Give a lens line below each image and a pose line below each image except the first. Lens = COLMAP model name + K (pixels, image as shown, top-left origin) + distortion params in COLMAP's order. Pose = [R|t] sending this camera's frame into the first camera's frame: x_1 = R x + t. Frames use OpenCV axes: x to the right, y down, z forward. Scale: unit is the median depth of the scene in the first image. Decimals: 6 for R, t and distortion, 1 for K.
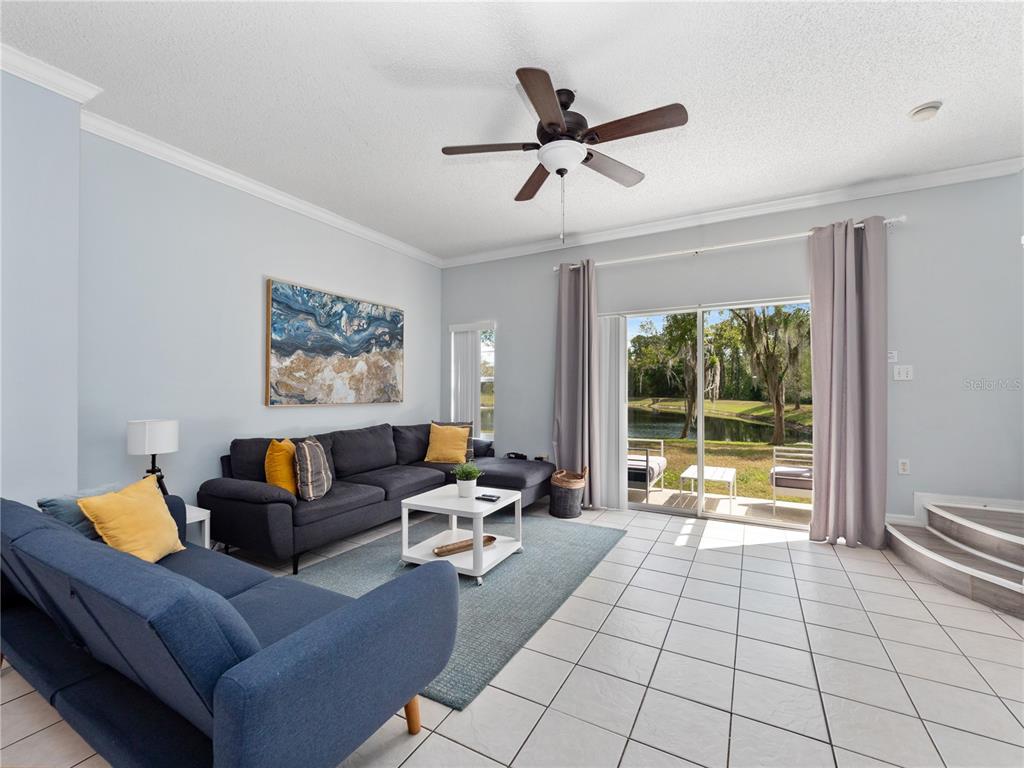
lens RADIAL K [[437.2, 0, 506.8], [0, 437.2, 385.3], [0, 0, 1]] dist [0.001940, -0.000804]
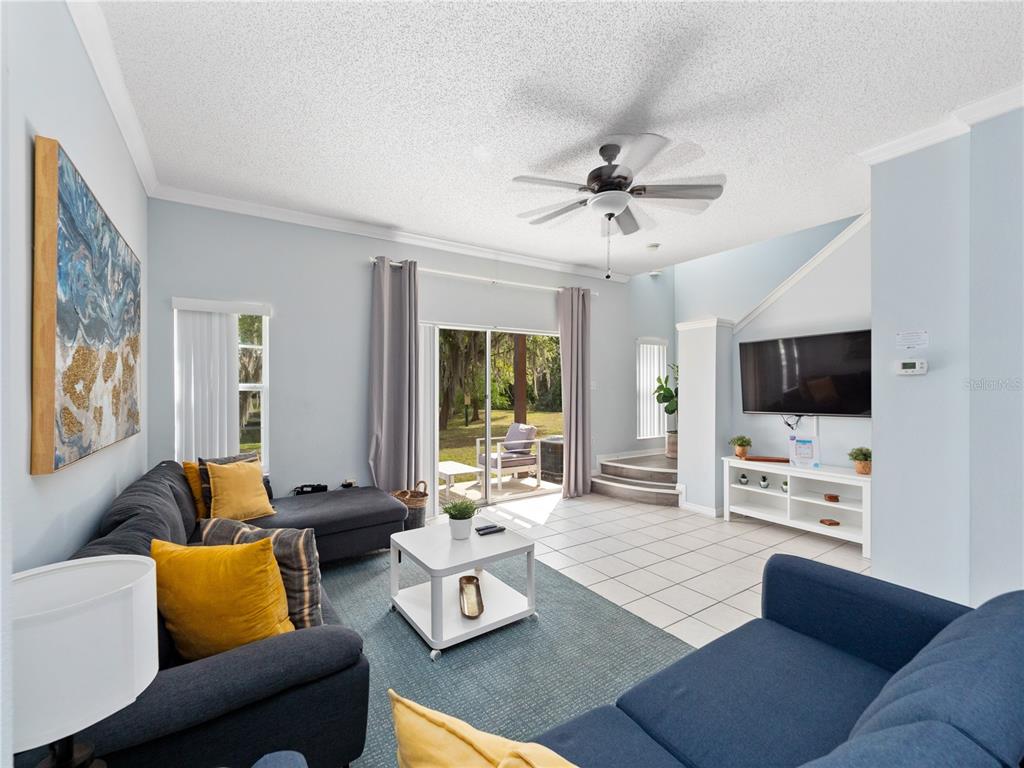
lens RADIAL K [[437.2, 0, 510.9], [0, 437.2, 384.9], [0, 0, 1]] dist [0.001940, -0.000804]
pose [[0.467131, -0.000302, 0.884188, -0.590226], [-0.005097, 0.999982, 0.003035, -0.028226], [-0.884173, -0.005925, 0.467122, 0.402612]]
